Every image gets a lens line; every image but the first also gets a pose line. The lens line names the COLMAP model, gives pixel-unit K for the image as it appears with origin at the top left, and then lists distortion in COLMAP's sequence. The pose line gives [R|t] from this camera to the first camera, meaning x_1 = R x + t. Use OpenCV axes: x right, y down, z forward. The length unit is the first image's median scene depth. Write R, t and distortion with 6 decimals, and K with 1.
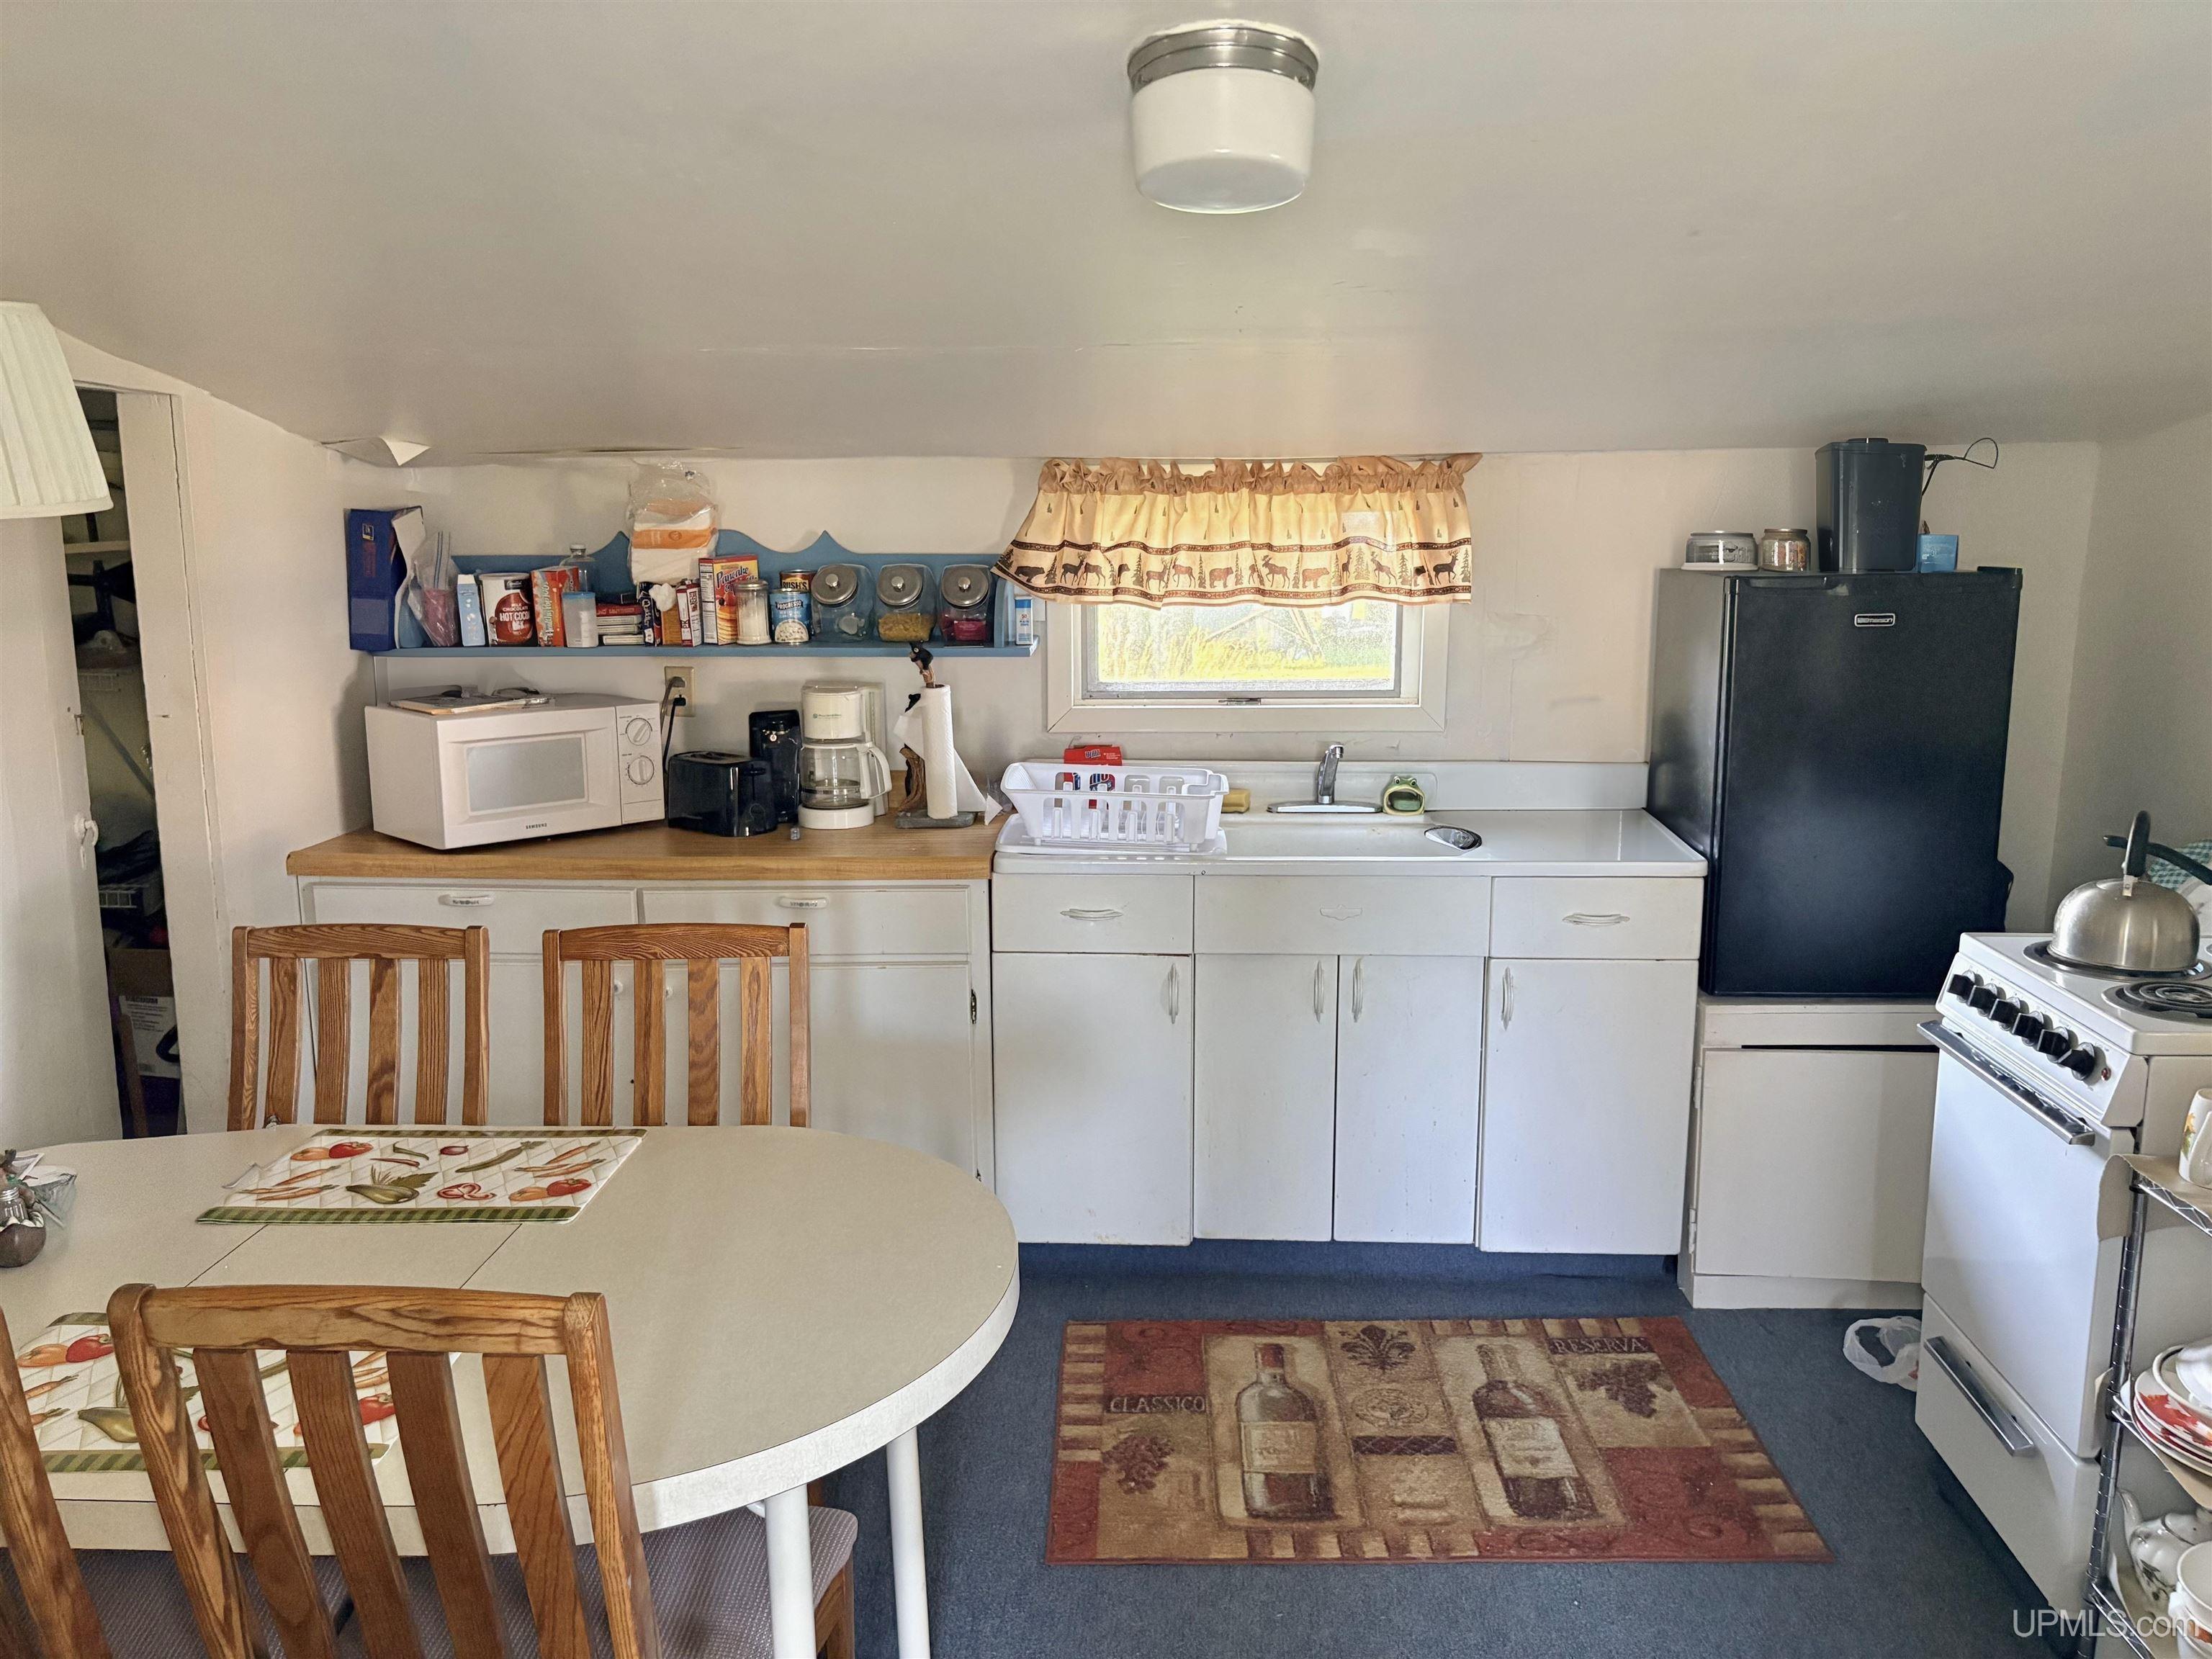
lens RADIAL K [[1675.1, 0, 1120.3], [0, 1675.1, 828.2], [0, 0, 1]] dist [0.020603, -0.010178]
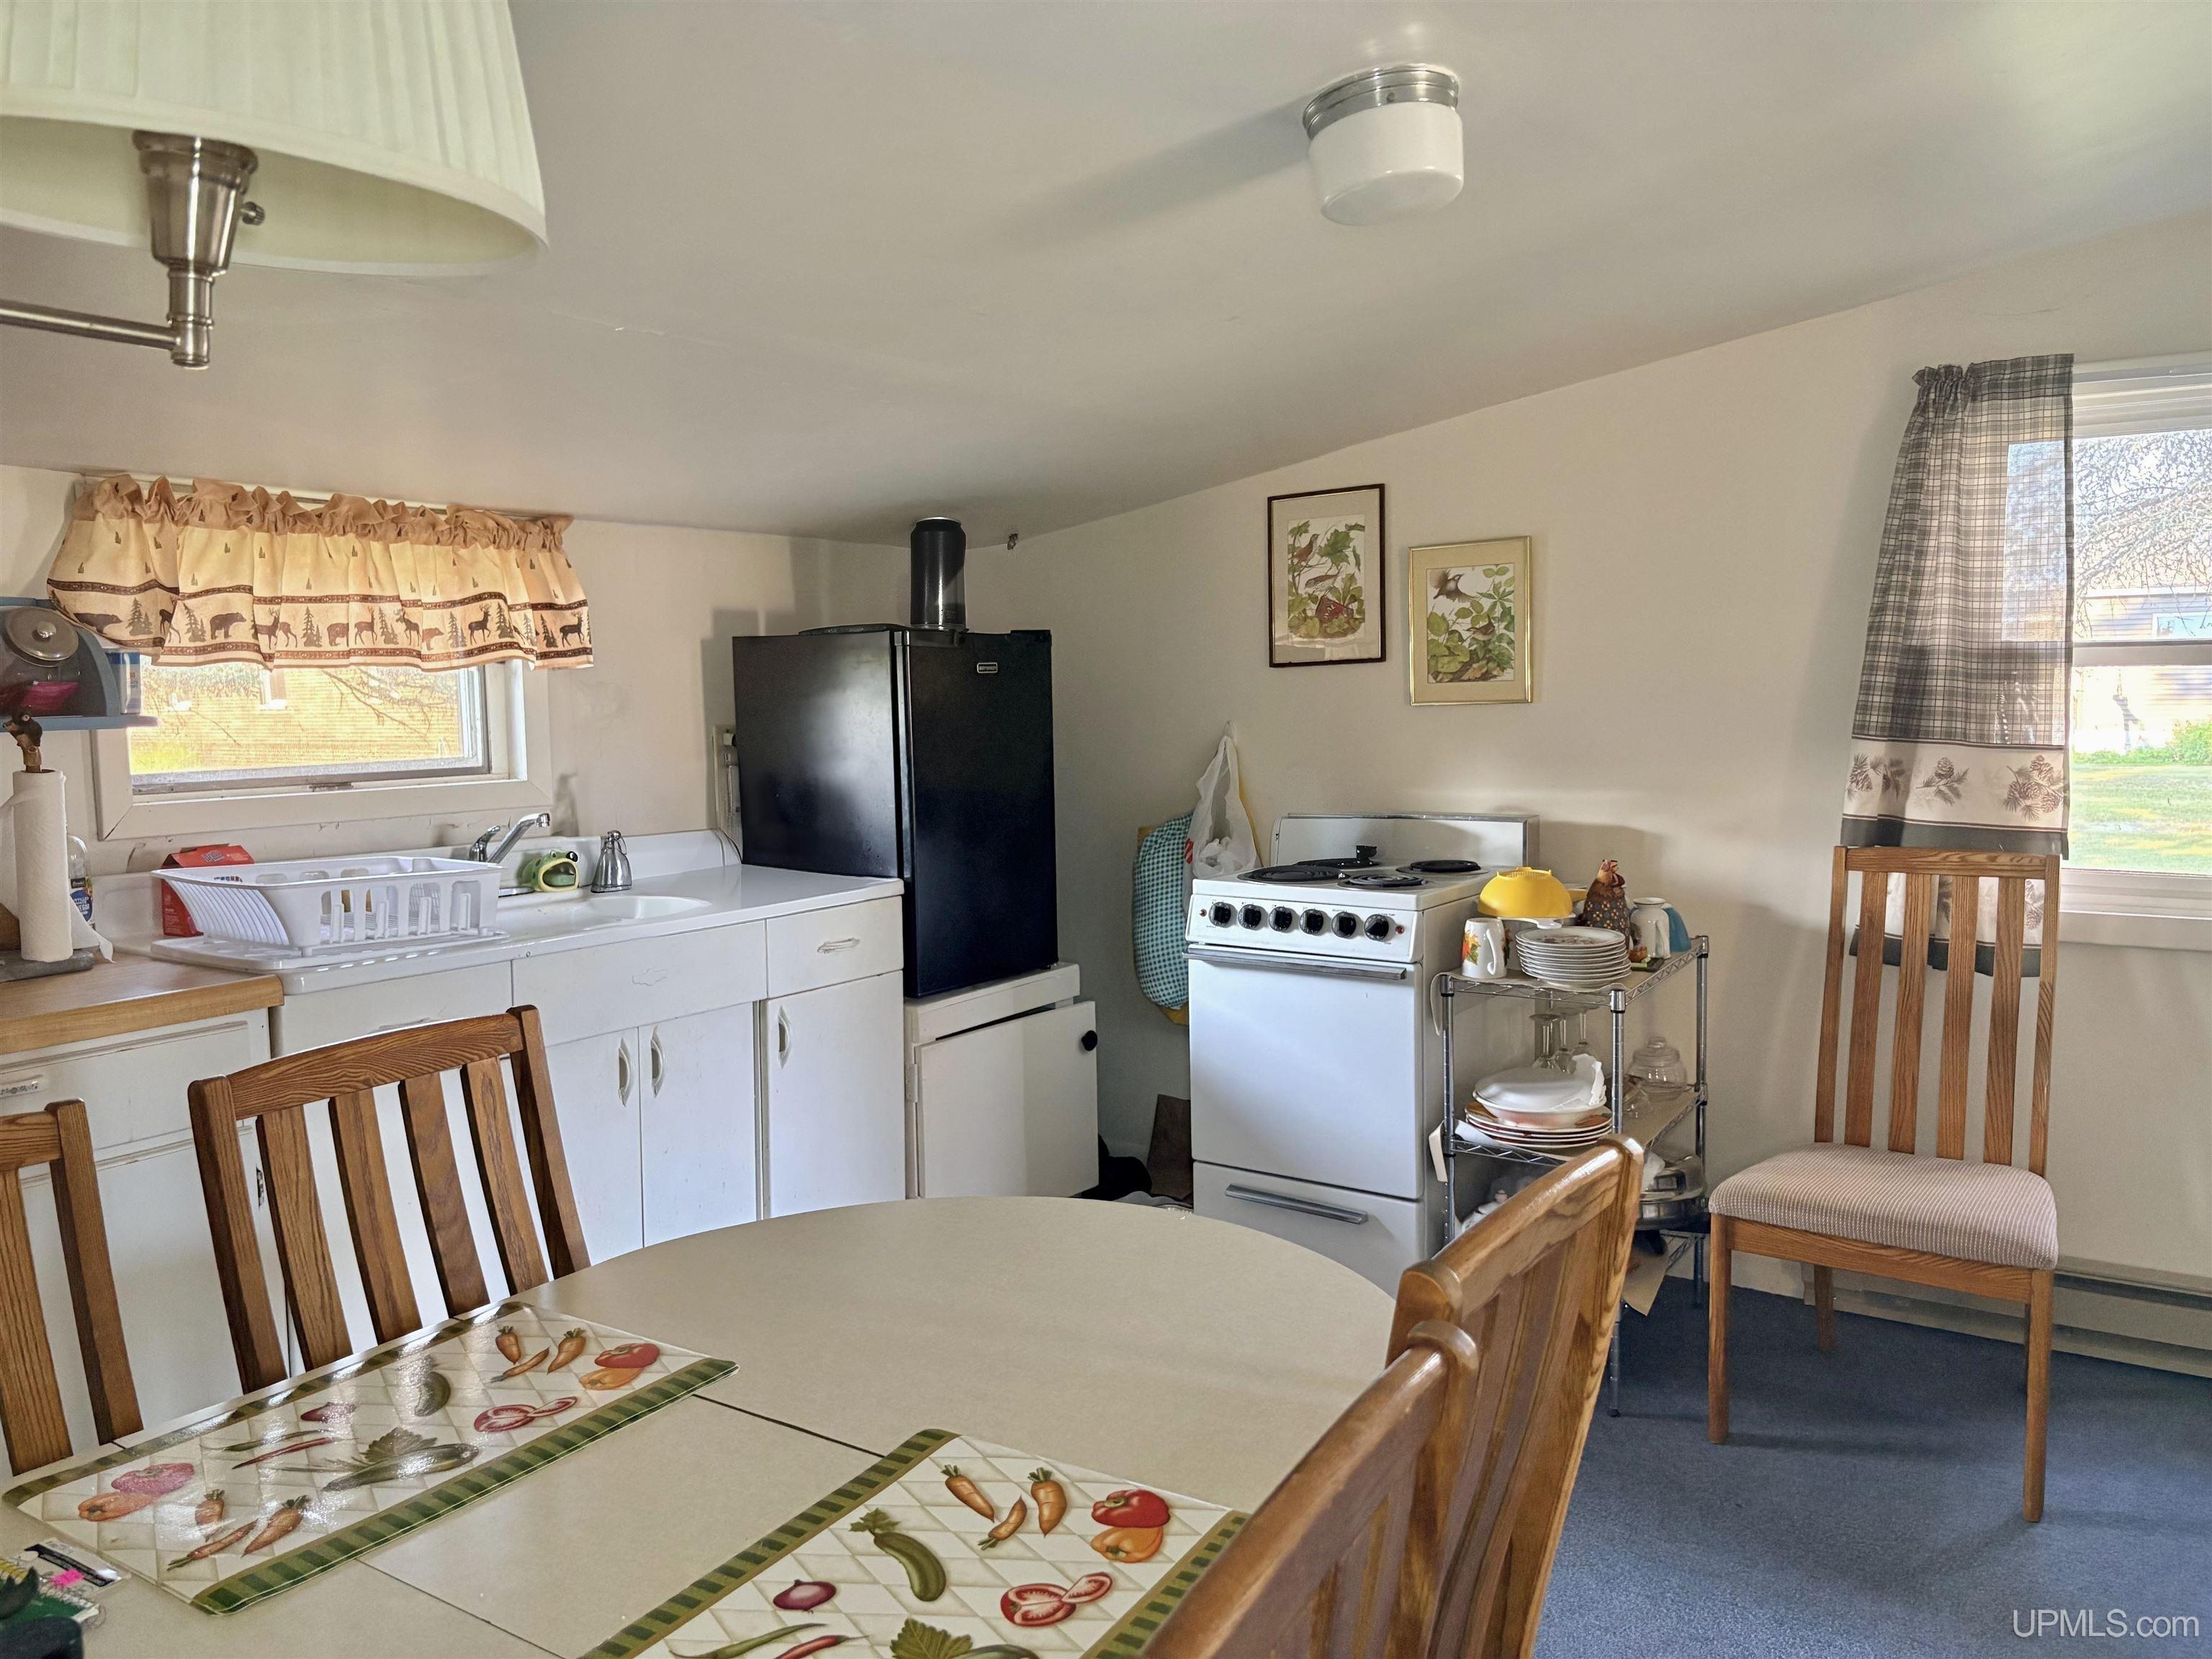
lens RADIAL K [[1675.1, 0, 1118.3], [0, 1675.1, 835.1], [0, 0, 1]] dist [0.020603, -0.010178]
pose [[0.519254, -0.076678, 0.851173, -0.469020], [0.164086, 0.986382, -0.011241, 0.023202], [-0.838720, 0.145503, 0.524764, 0.249442]]
